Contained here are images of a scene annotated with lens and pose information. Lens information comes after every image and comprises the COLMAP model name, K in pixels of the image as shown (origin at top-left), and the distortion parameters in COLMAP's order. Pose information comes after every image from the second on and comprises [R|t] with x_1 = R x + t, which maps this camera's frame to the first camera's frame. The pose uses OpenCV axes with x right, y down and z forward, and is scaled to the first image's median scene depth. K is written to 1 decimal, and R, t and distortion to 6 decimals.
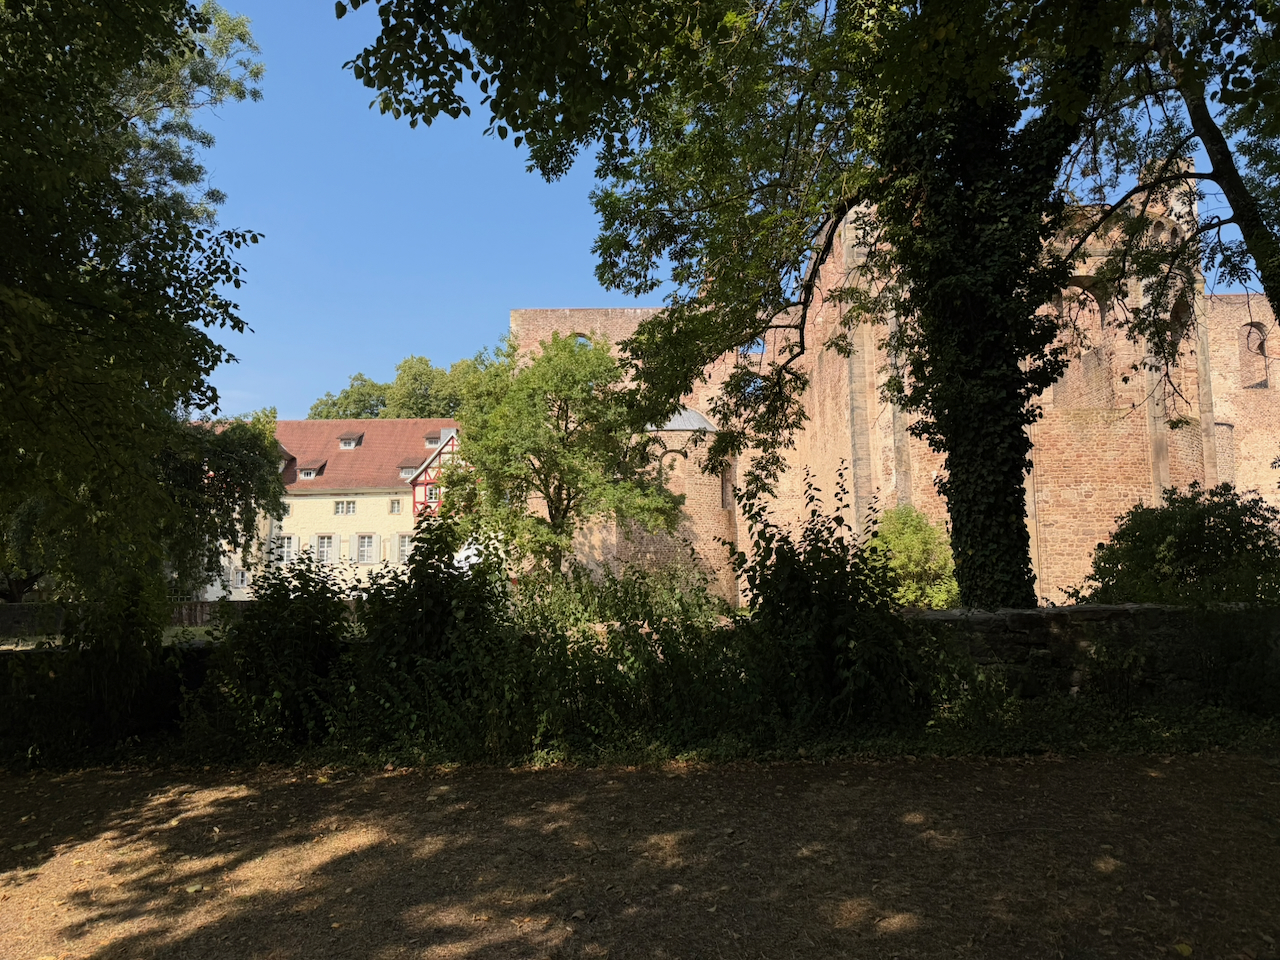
lens RADIAL K [[915.8, 0, 643.5], [0, 915.8, 479.3], [0, 0, 1]] dist [0.052101, -0.072312]
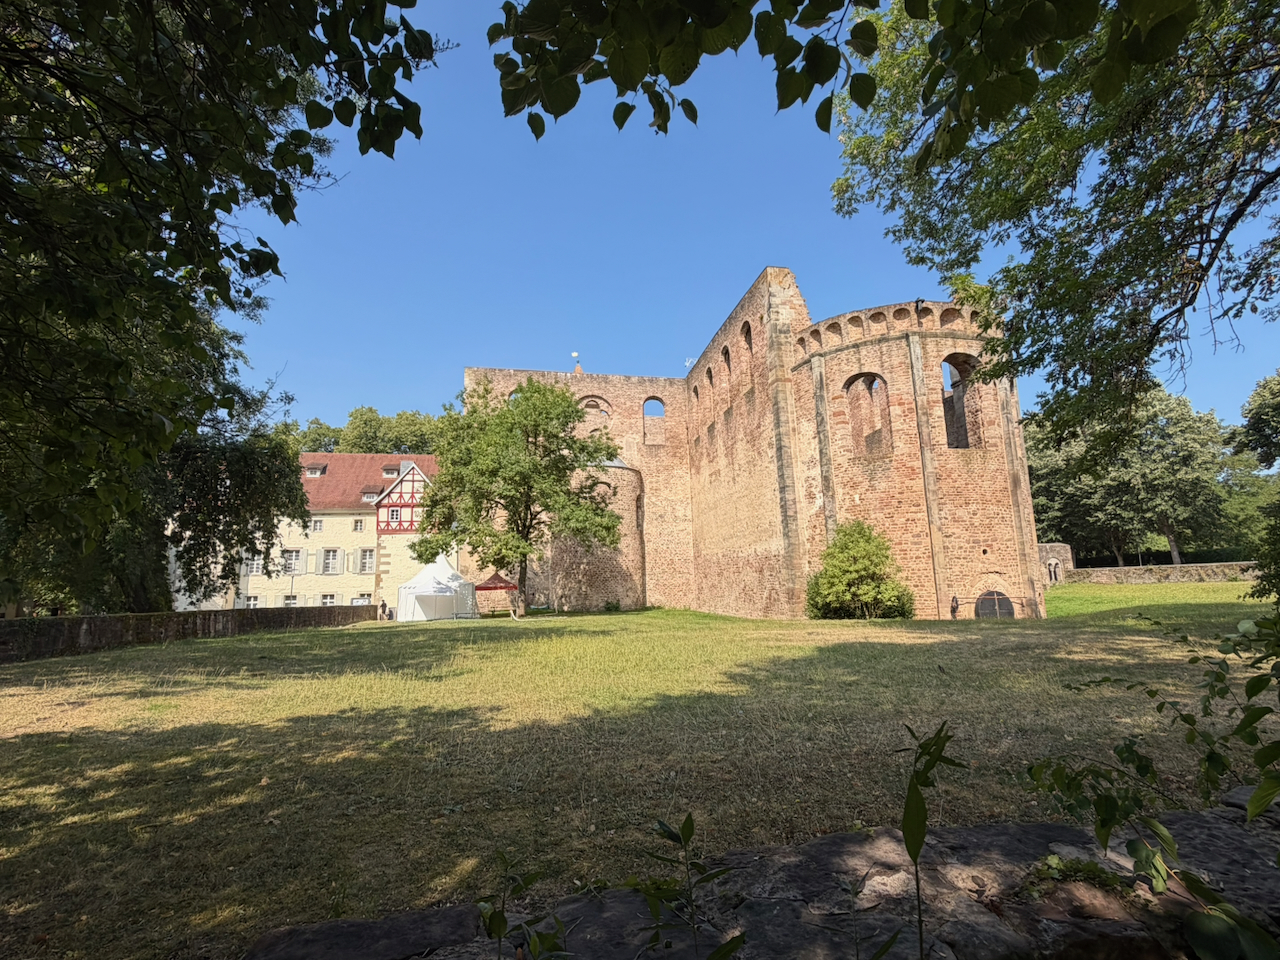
lens RADIAL K [[623.0, 0, 647.6], [0, 623.0, 485.3], [0, 0, 1]] dist [-0.012412, 0.010226]
pose [[0.969492, 0.024118, 0.243933, -0.137896], [-0.011686, 0.998564, -0.052283, 0.020287], [-0.244844, 0.047837, 0.968382, 0.172092]]
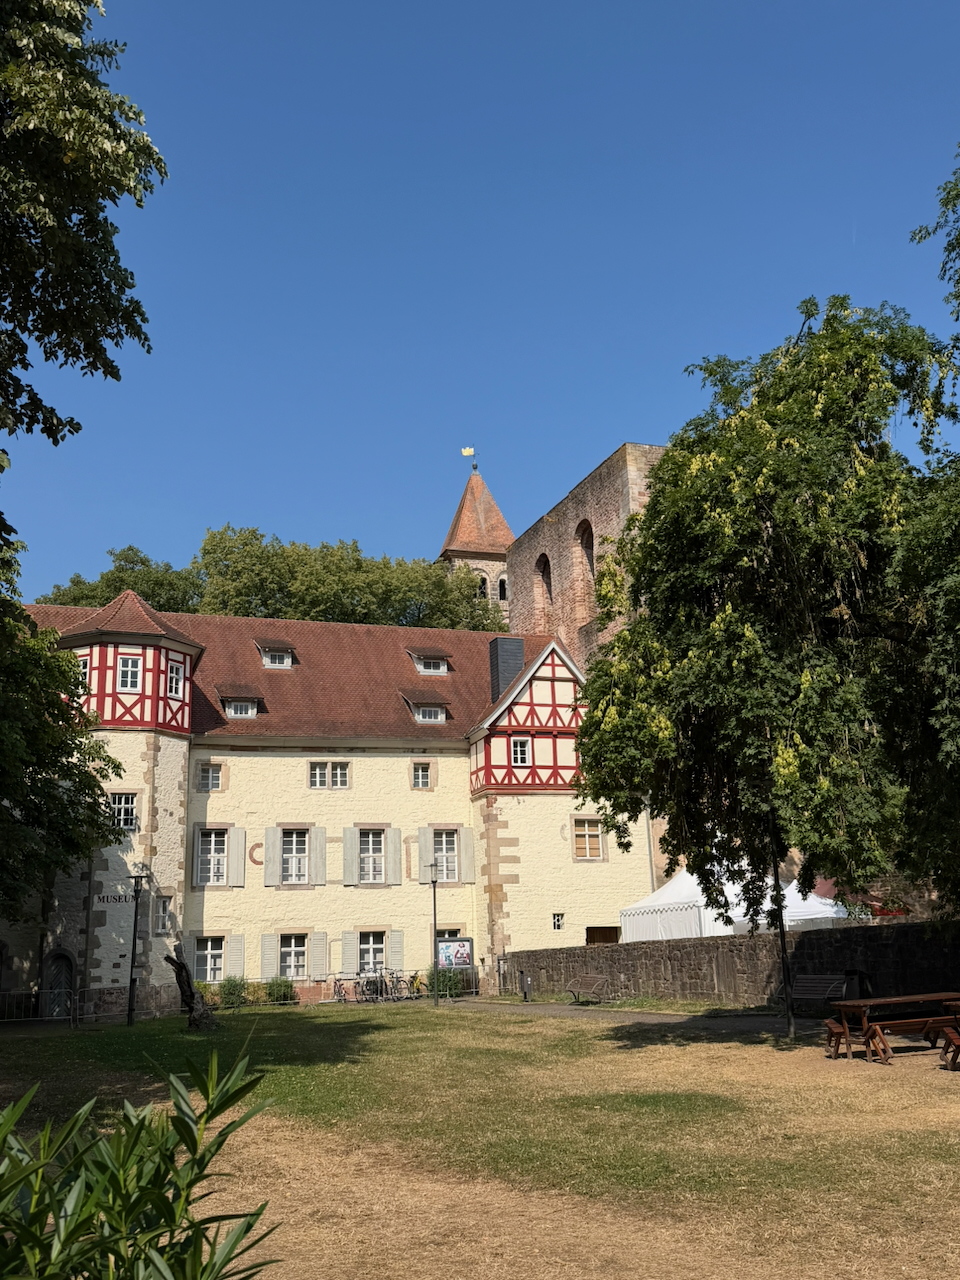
lens RADIAL K [[1260.2, 0, 471.8], [0, 1260.2, 654.6], [0, 0, 1]] dist [0.111987, 0.000000]
pose [[0.920313, 0.069105, 0.385031, -0.692362], [-0.021122, 0.991615, -0.127489, 0.068735], [-0.390613, 0.109198, 0.914056, 0.408096]]
